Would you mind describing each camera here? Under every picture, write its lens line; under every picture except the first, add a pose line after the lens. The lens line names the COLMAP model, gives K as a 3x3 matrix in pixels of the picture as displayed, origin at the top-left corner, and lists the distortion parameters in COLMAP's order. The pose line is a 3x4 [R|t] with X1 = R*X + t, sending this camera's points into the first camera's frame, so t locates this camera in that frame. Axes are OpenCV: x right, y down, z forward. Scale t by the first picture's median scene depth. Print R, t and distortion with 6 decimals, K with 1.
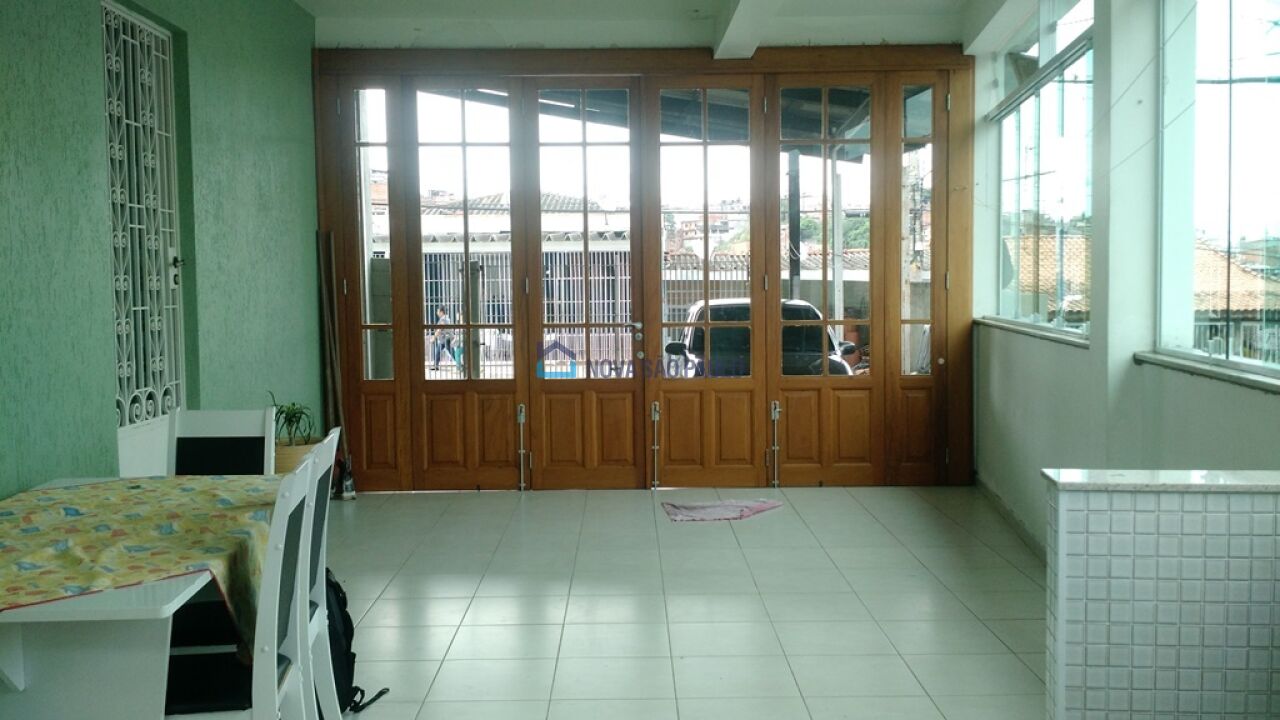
lens RADIAL K [[1171.4, 0, 634.2], [0, 1171.4, 355.1], [0, 0, 1]] dist [0.134556, -0.317986]
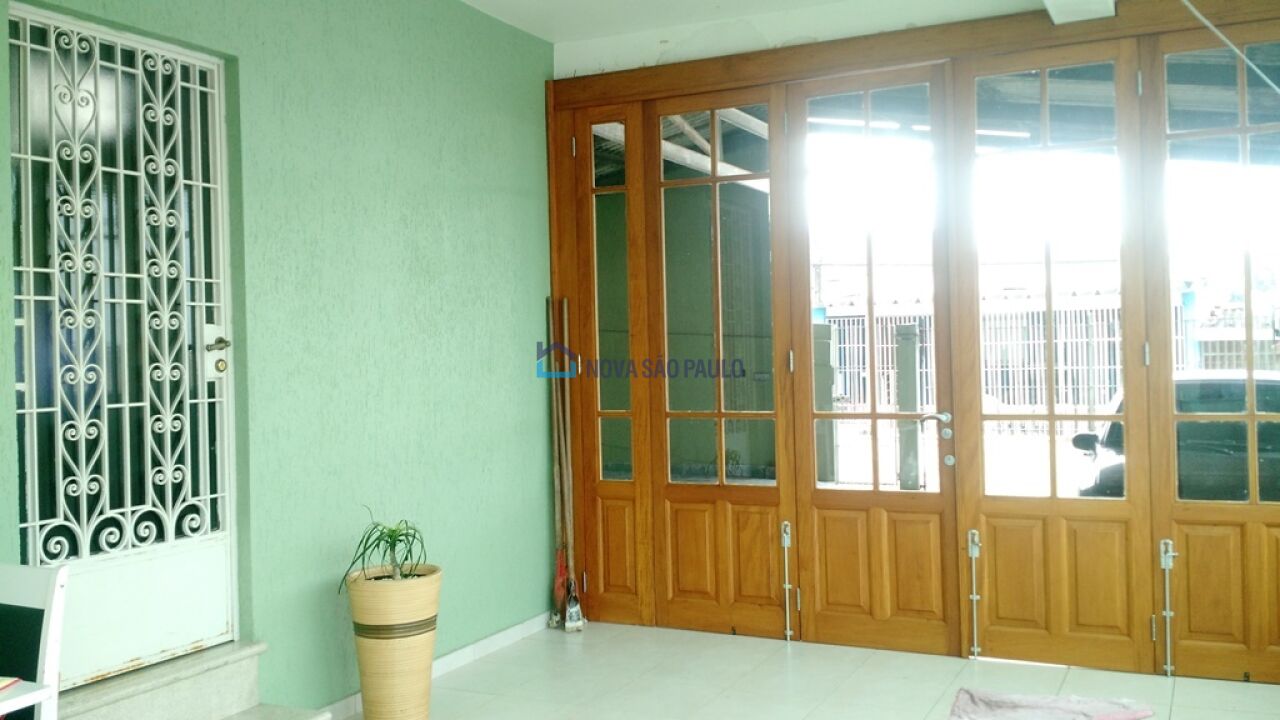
lens RADIAL K [[1171.4, 0, 634.2], [0, 1171.4, 355.1], [0, 0, 1]] dist [0.134556, -0.317986]
pose [[0.893435, -0.010441, -0.449072, 0.152027], [-0.013675, 0.998634, -0.050425, -0.024143], [0.448985, 0.051193, 0.892072, 0.290746]]
